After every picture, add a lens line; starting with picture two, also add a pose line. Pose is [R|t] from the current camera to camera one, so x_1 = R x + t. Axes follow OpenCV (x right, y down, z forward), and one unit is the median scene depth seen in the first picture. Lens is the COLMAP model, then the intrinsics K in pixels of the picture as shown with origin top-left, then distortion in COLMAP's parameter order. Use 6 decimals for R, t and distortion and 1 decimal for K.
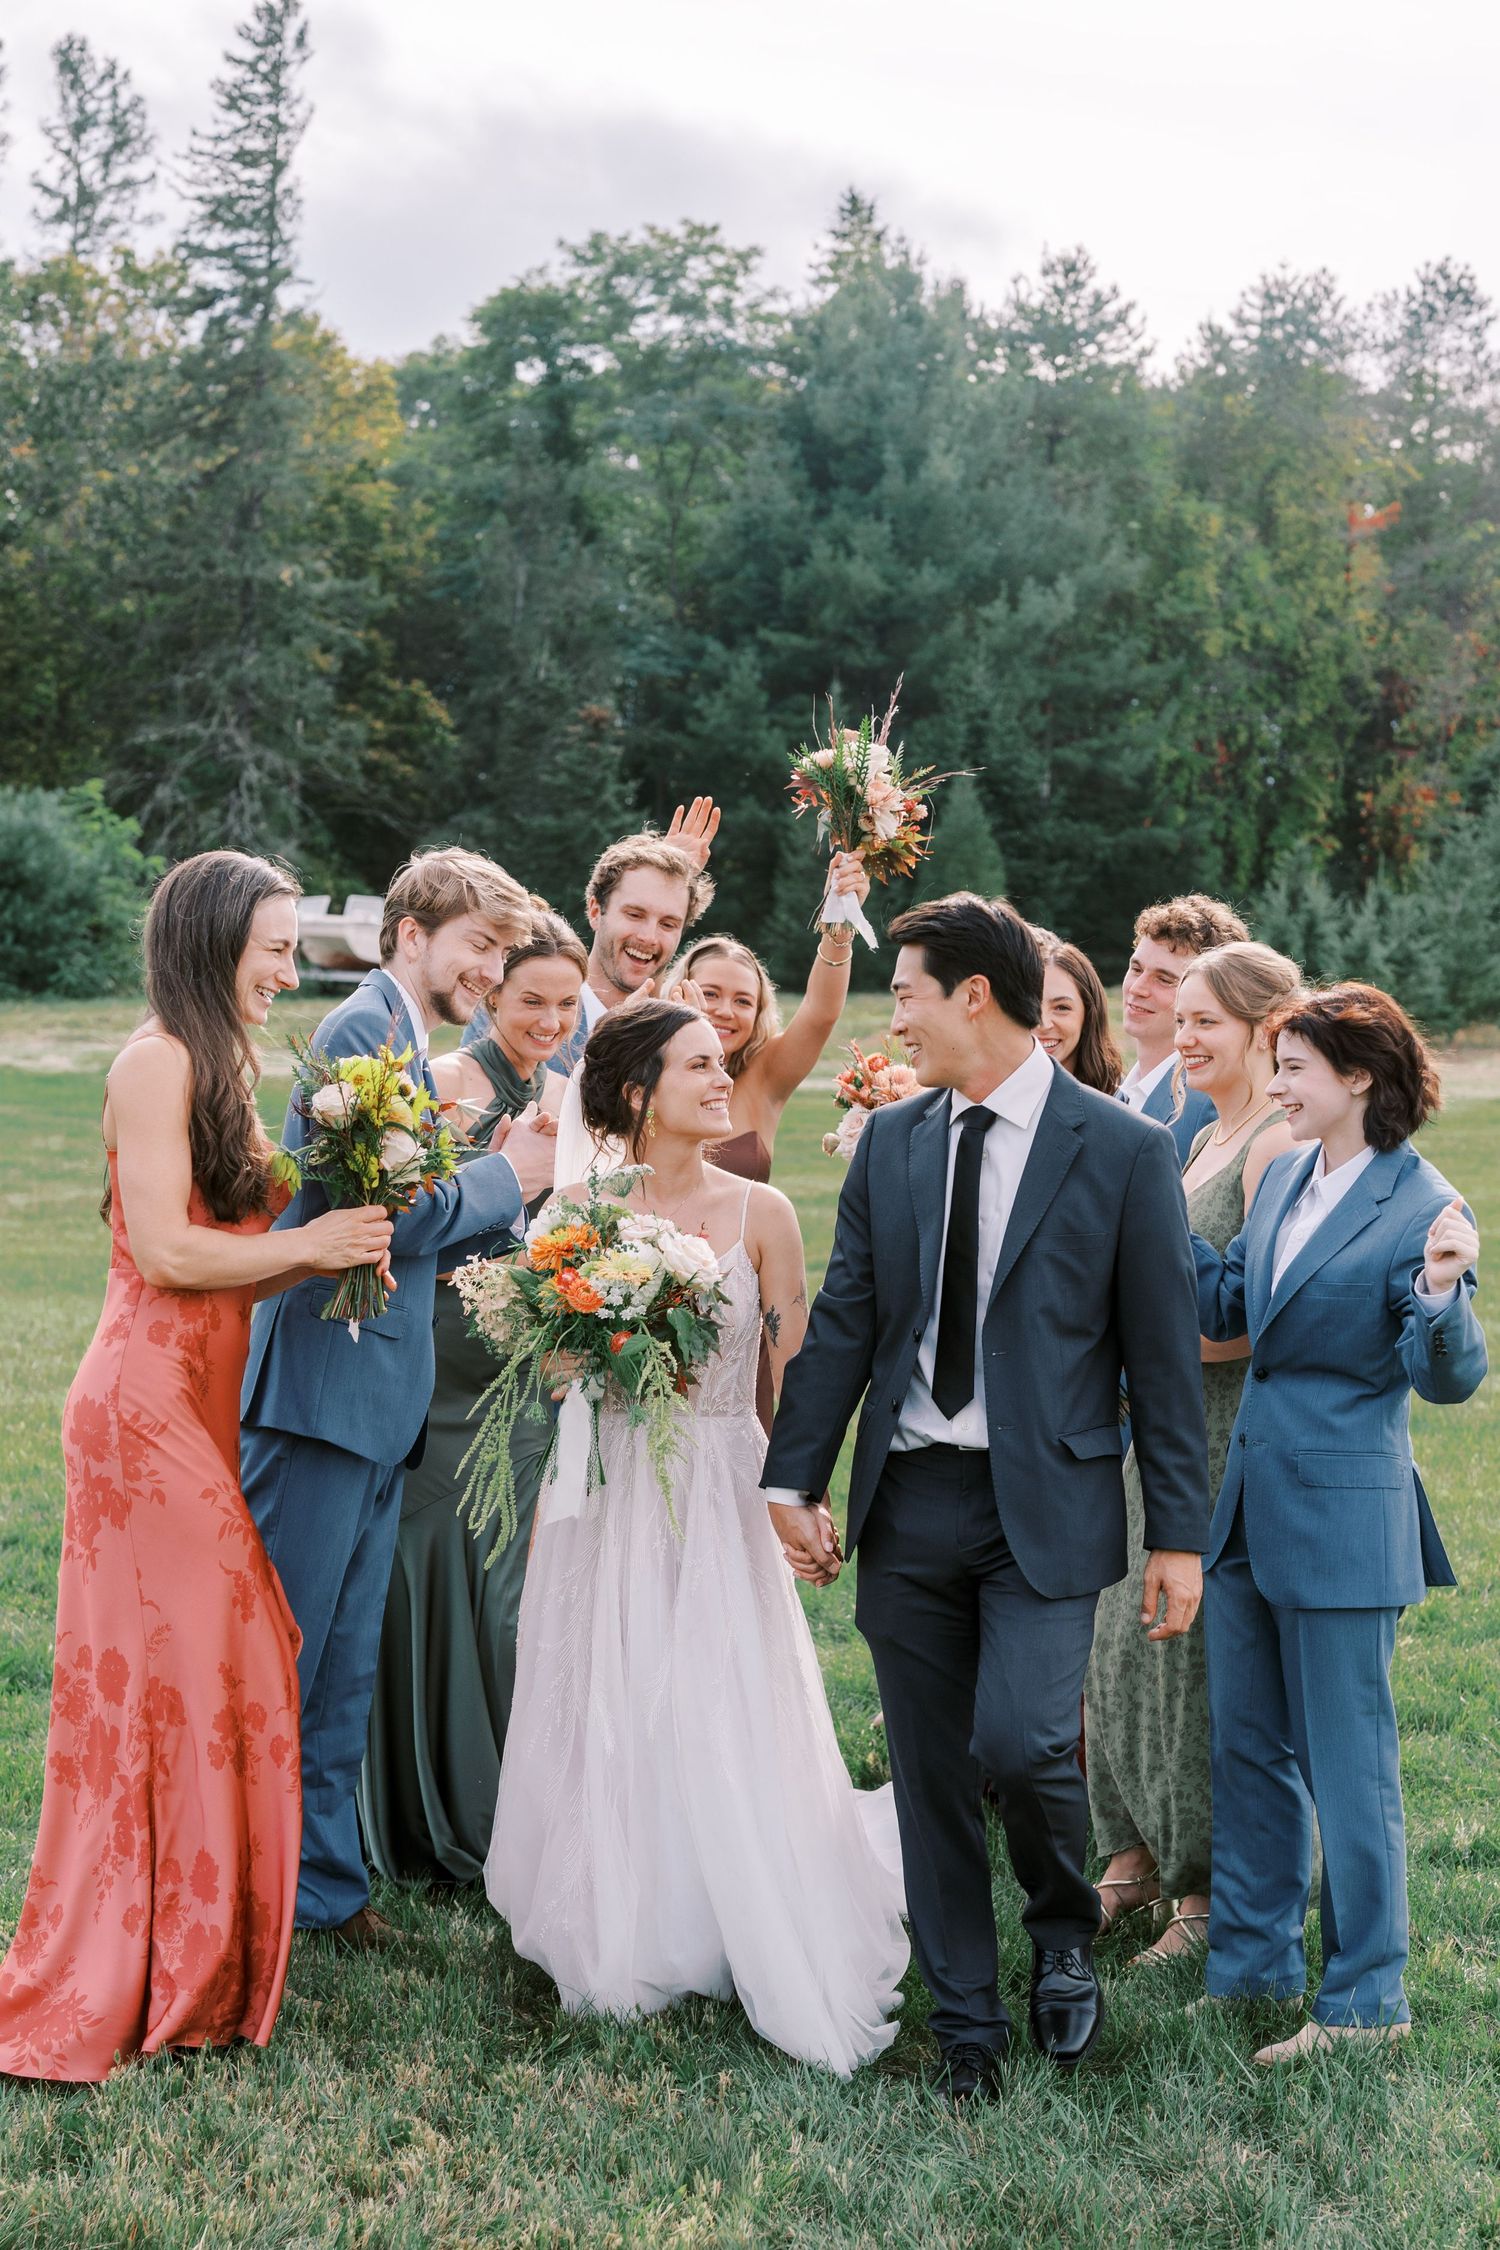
lens RADIAL K [[3782.9, 0, 743.2], [0, 3782.9, 1214.4], [0, 0, 1]] dist [-0.018143, -0.021161]
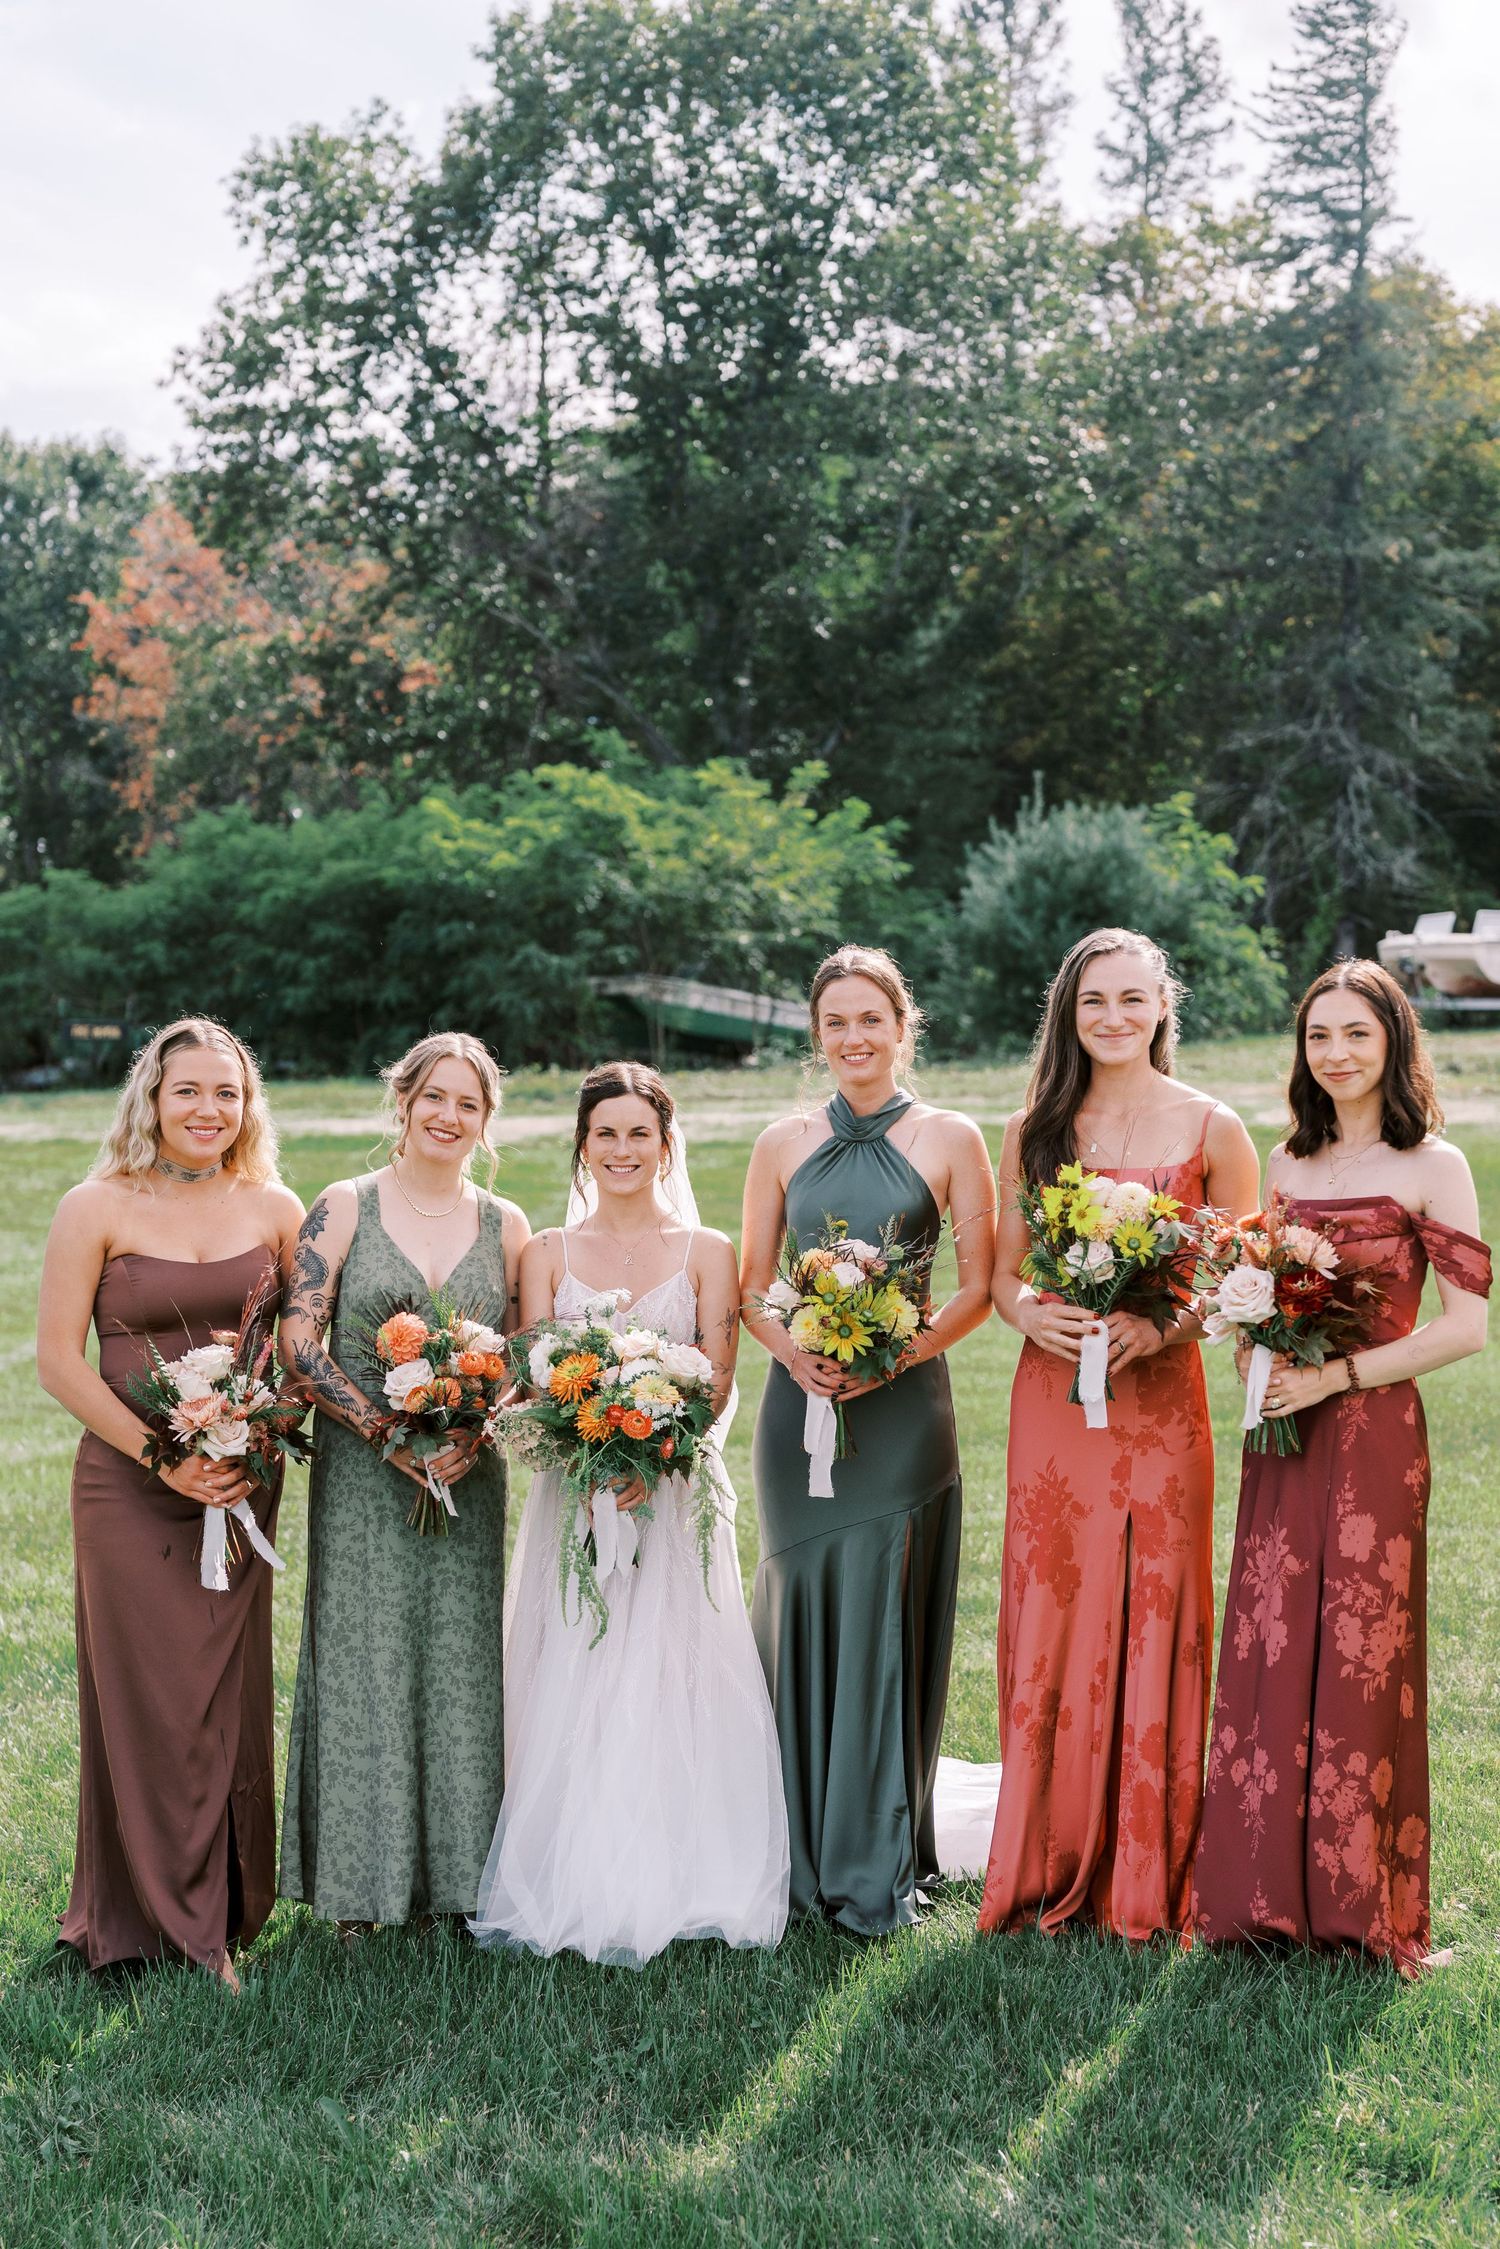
lens RADIAL K [[3914.9, 0, 697.7], [0, 3914.9, 1073.6], [0, 0, 1]] dist [-0.016201, 0.096208]
pose [[0.955199, -0.034900, -0.293900, -0.011298], [0.022115, 0.998664, -0.046713, -0.007943], [0.295138, 0.038120, 0.954694, 0.081421]]
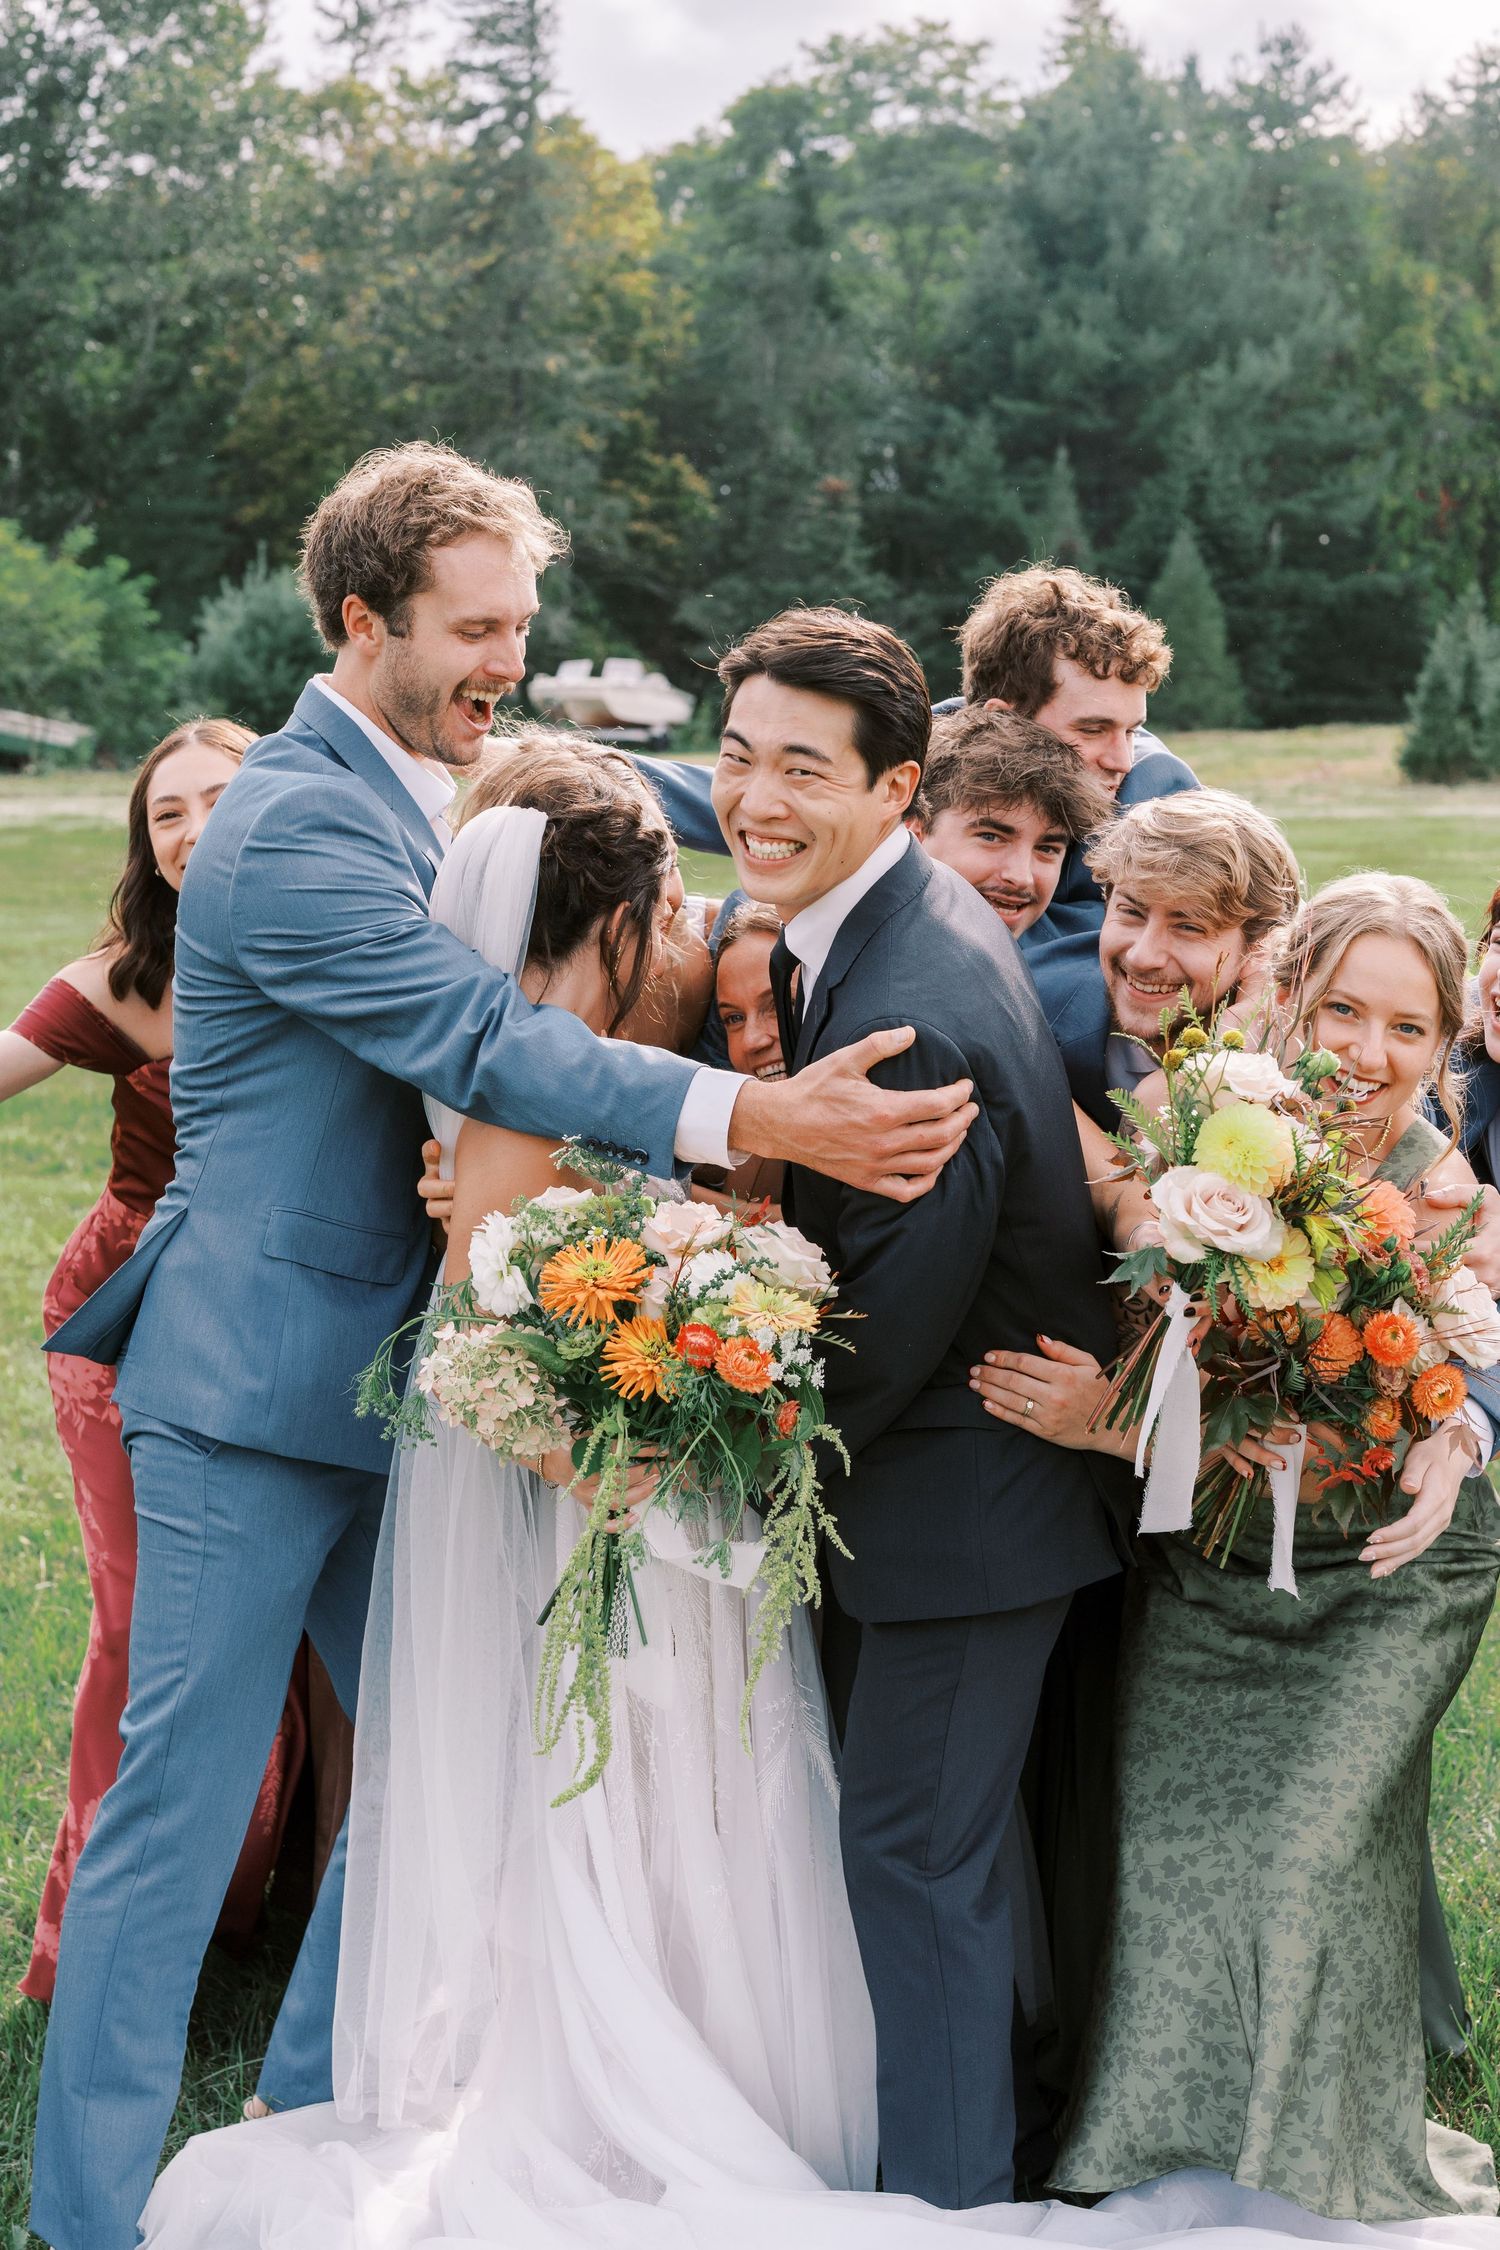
lens RADIAL K [[3889.7, 0, 744.4], [0, 3889.7, 961.0], [0, 0, 1]] dist [-0.040696, -0.023310]
pose [[0.996031, -0.021172, -0.086454, 0.025109], [0.020917, 0.999774, -0.003855, 0.006672], [0.086516, 0.002031, 0.996248, -0.097366]]
